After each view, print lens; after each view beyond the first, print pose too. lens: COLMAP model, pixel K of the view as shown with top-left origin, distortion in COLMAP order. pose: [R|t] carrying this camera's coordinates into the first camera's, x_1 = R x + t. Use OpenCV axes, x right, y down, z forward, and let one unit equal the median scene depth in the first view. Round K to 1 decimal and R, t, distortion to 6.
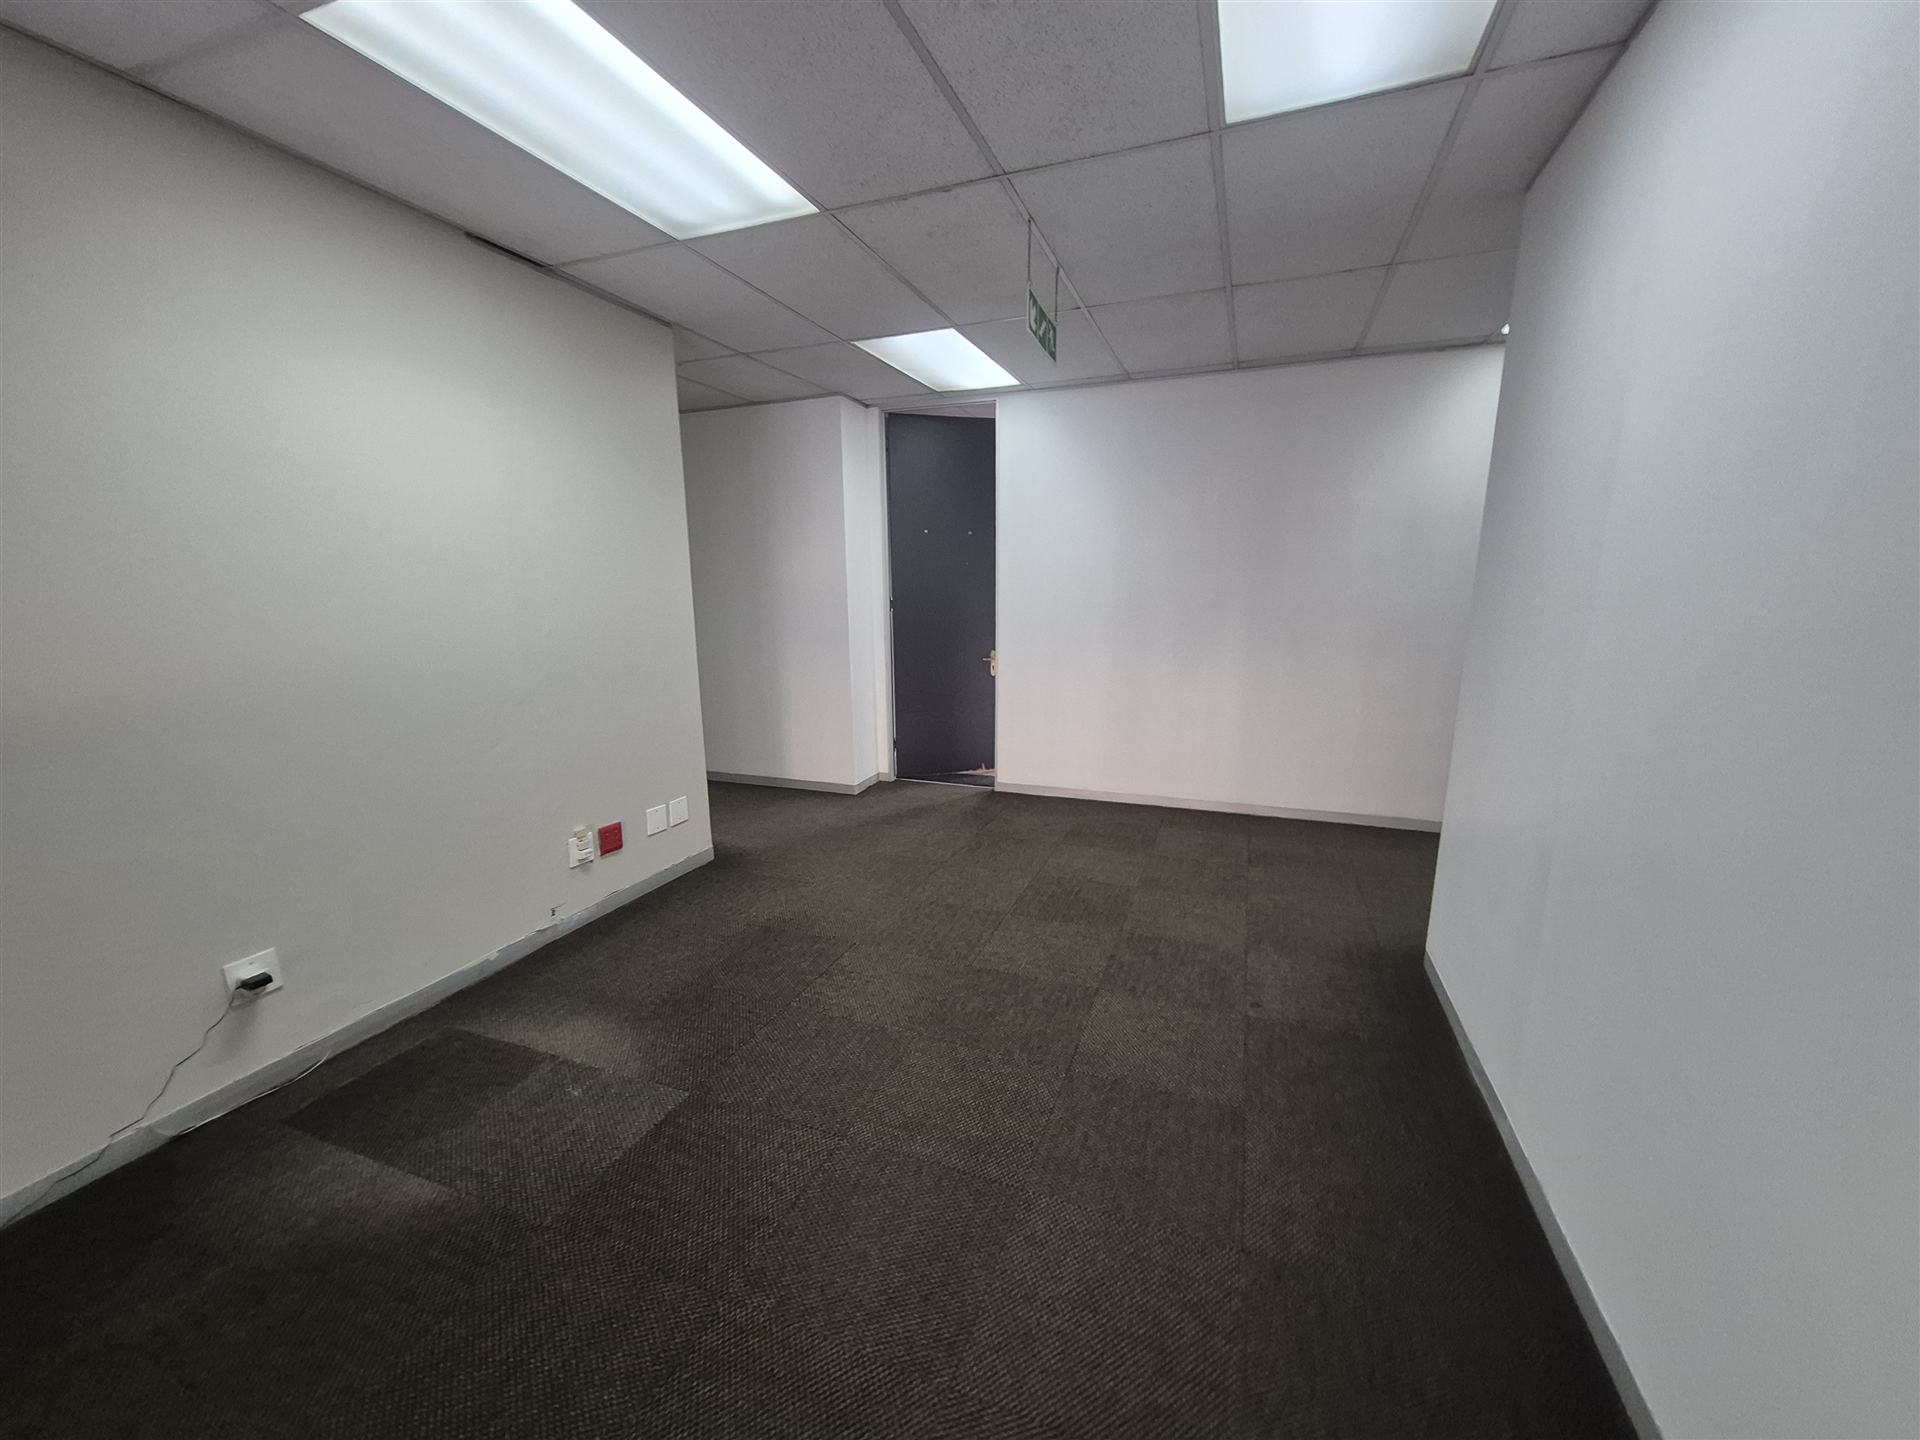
lens RADIAL K [[748.1, 0, 934.8], [0, 748.1, 742.8], [0, 0, 1]] dist [0.006881, -0.001335]
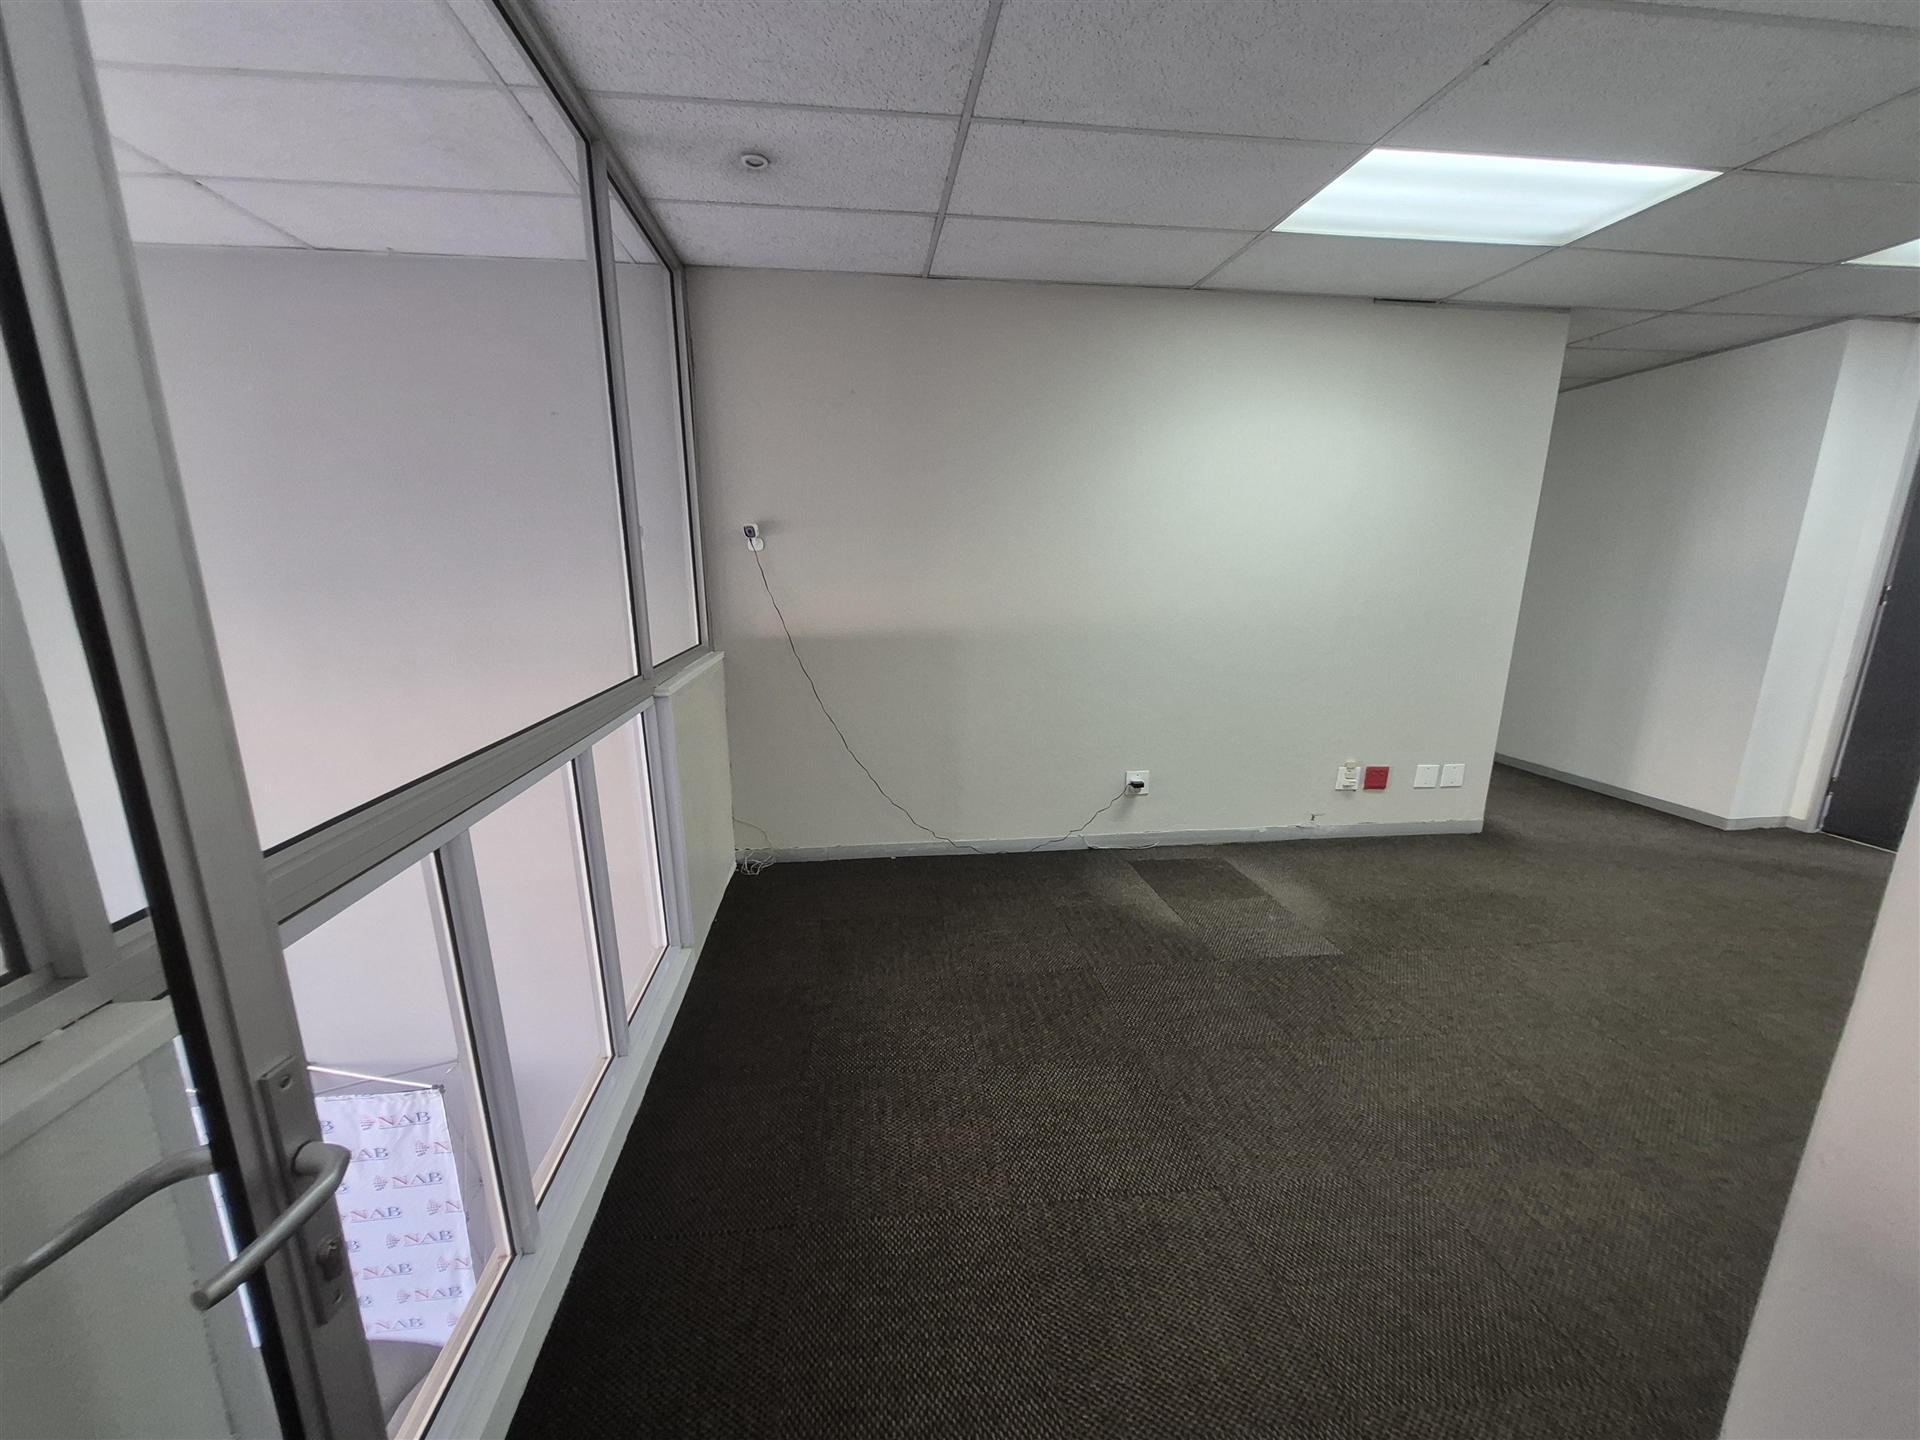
lens RADIAL K [[748.1, 0, 960.3], [0, 748.1, 729.1], [0, 0, 1]] dist [0.006881, -0.001335]
pose [[0.483579, 0.197929, -0.852629, 0.288029], [-0.190006, 0.974608, 0.118481, 0.042797], [0.854429, 0.104710, 0.508907, -0.208169]]
